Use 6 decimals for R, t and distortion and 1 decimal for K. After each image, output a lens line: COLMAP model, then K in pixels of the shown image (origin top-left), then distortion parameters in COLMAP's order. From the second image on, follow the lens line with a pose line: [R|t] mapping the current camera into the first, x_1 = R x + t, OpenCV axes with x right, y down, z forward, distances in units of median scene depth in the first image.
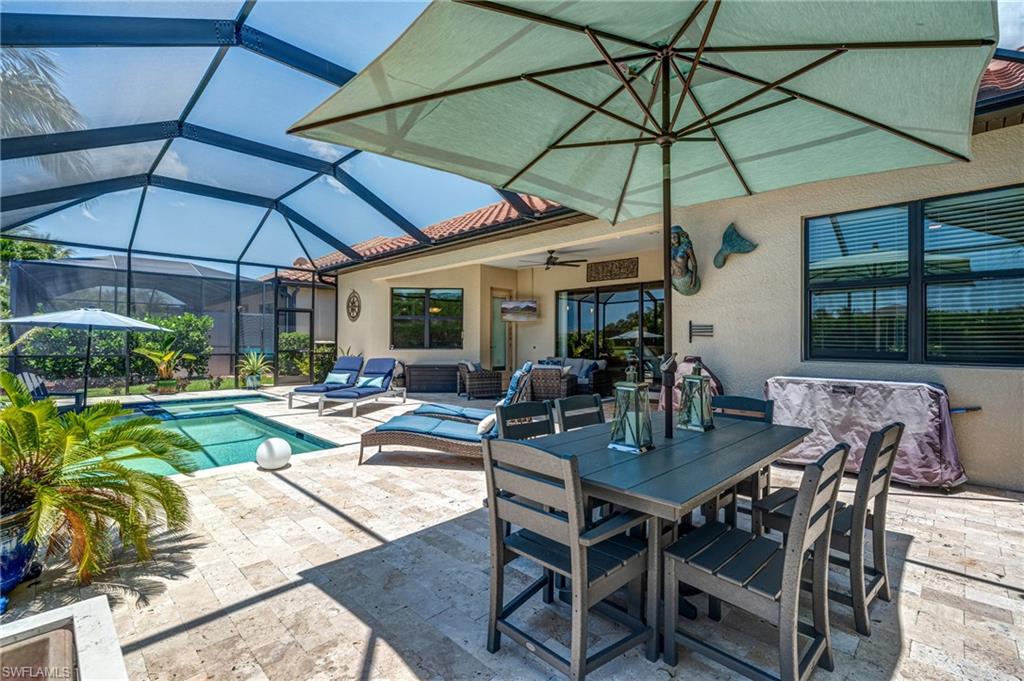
lens RADIAL K [[461.1, 0, 515.0], [0, 461.1, 336.3], [0, 0, 1]] dist [-0.009259, 0.001844]
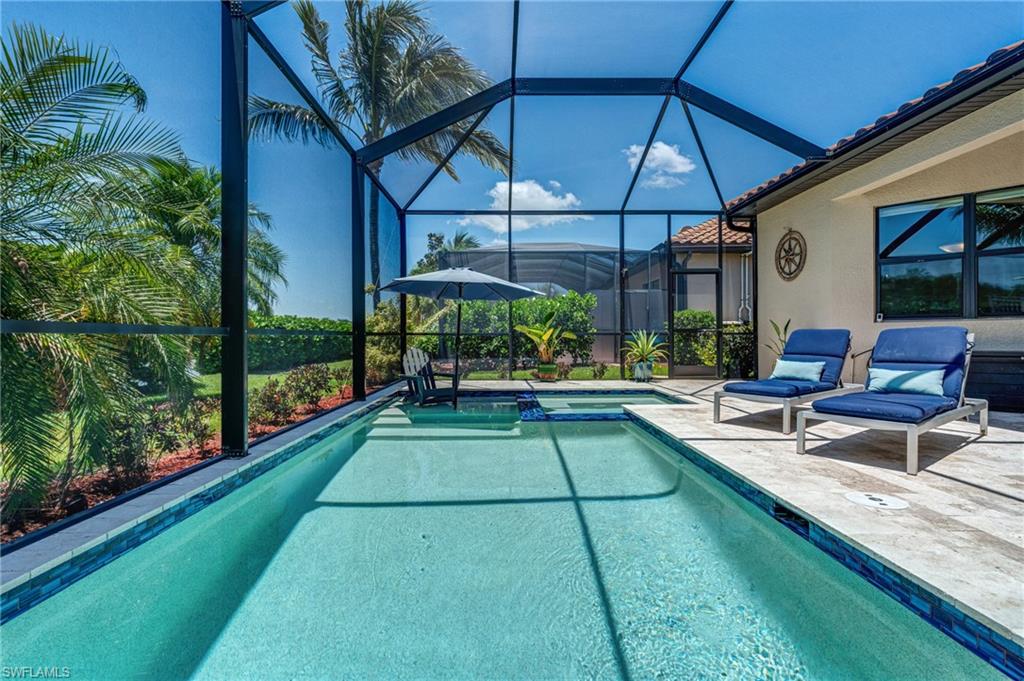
lens RADIAL K [[461.1, 0, 513.2], [0, 461.1, 337.7], [0, 0, 1]] dist [-0.009259, 0.001844]
pose [[0.718628, -0.007008, -0.695359, -0.216098], [0.014659, 0.999880, 0.005073, 0.040093], [0.695240, -0.013839, 0.718645, 0.344439]]
